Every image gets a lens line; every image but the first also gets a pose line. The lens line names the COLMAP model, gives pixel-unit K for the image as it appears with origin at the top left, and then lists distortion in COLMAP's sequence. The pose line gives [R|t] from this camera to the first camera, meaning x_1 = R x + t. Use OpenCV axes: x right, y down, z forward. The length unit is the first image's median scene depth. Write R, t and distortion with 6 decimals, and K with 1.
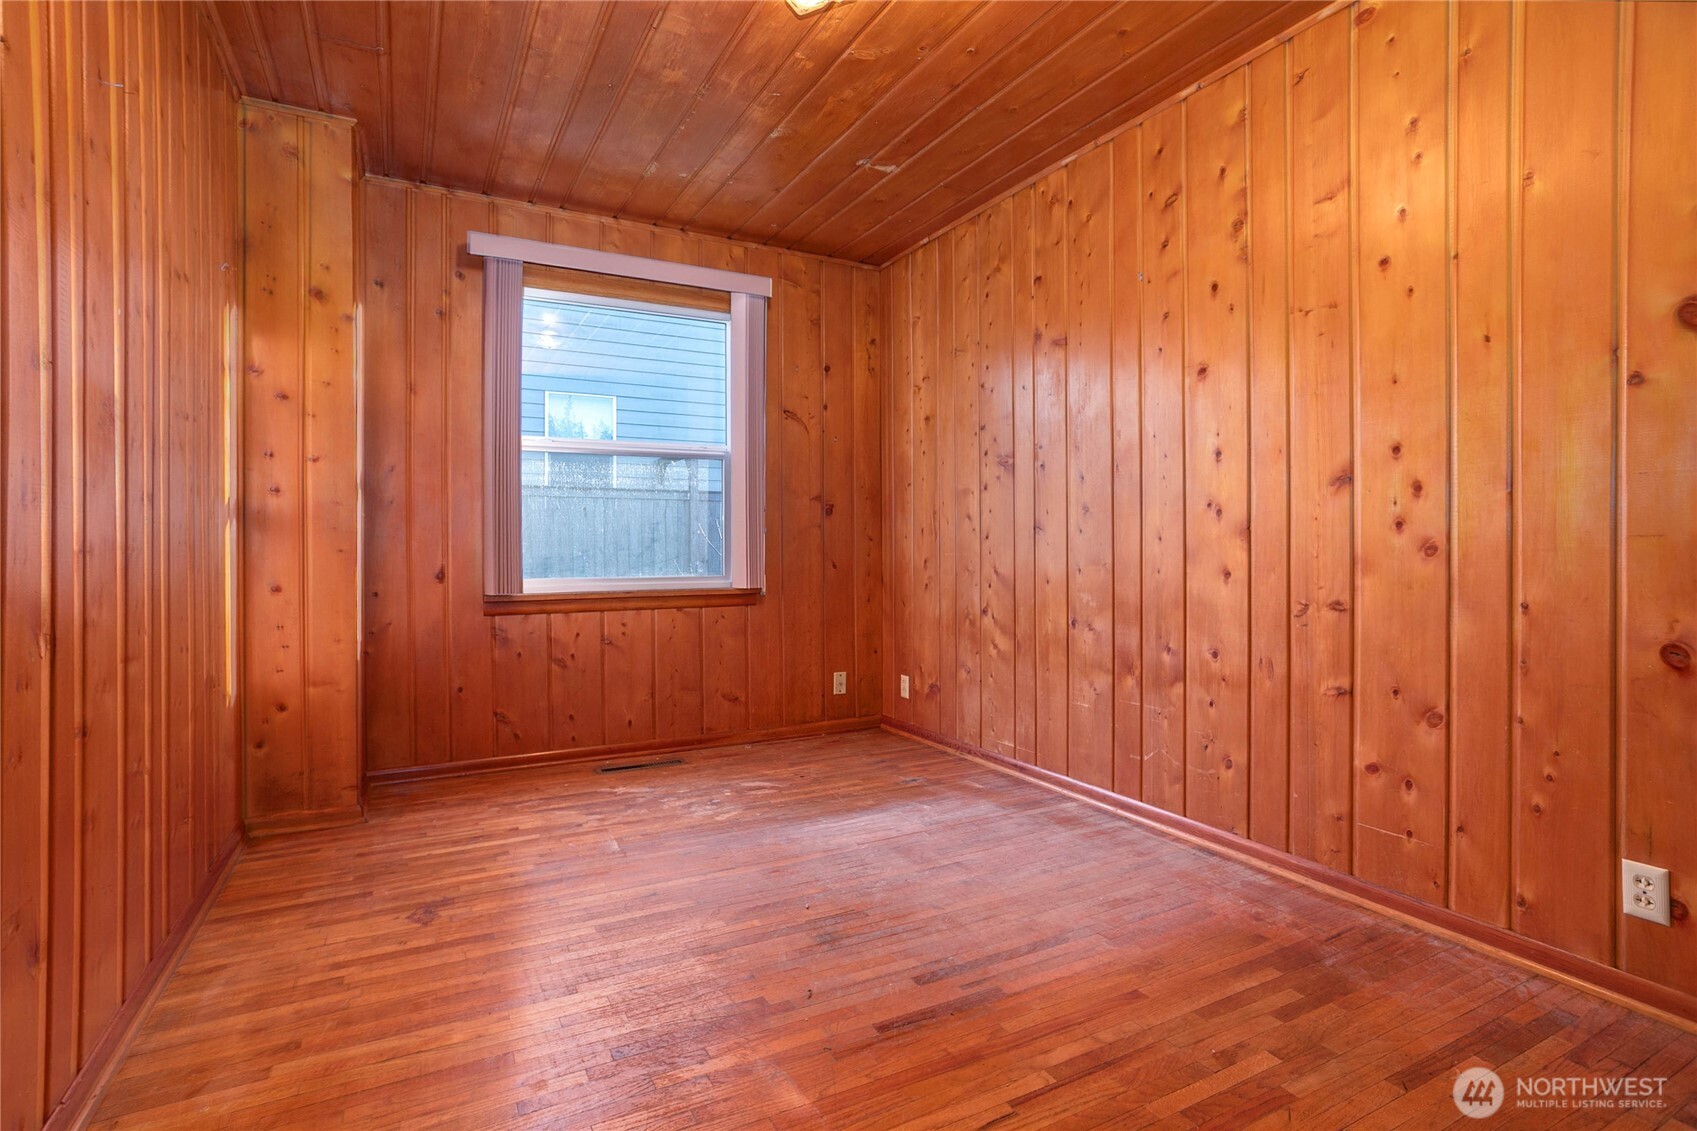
lens RADIAL K [[820.5, 0, 845.9], [0, 820.5, 559.0], [0, 0, 1]] dist [-0.041925, 0.026201]
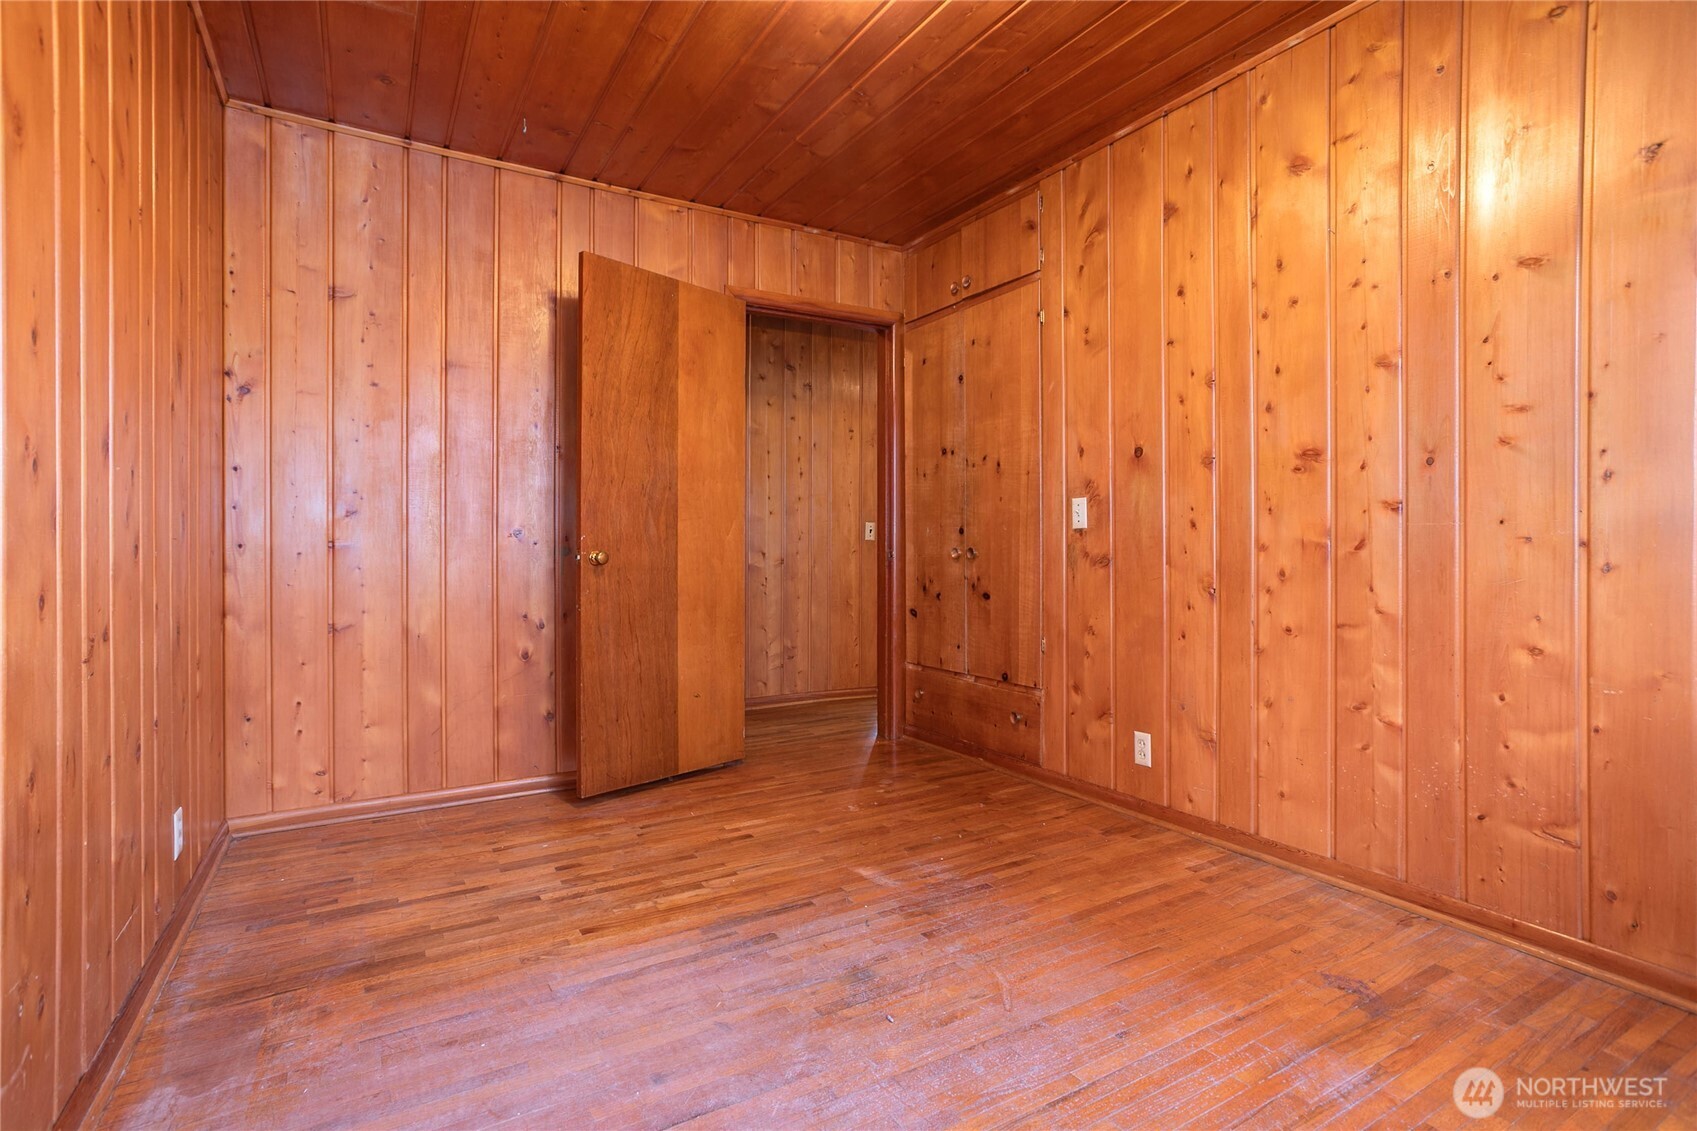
lens RADIAL K [[820.5, 0, 848.3], [0, 820.5, 558.1], [0, 0, 1]] dist [-0.041925, 0.026201]
pose [[-0.998724, 0.005989, -0.050155, 0.037784], [0.005112, 0.999832, 0.017610, -0.016866], [0.050252, 0.017331, -0.998586, 2.037851]]
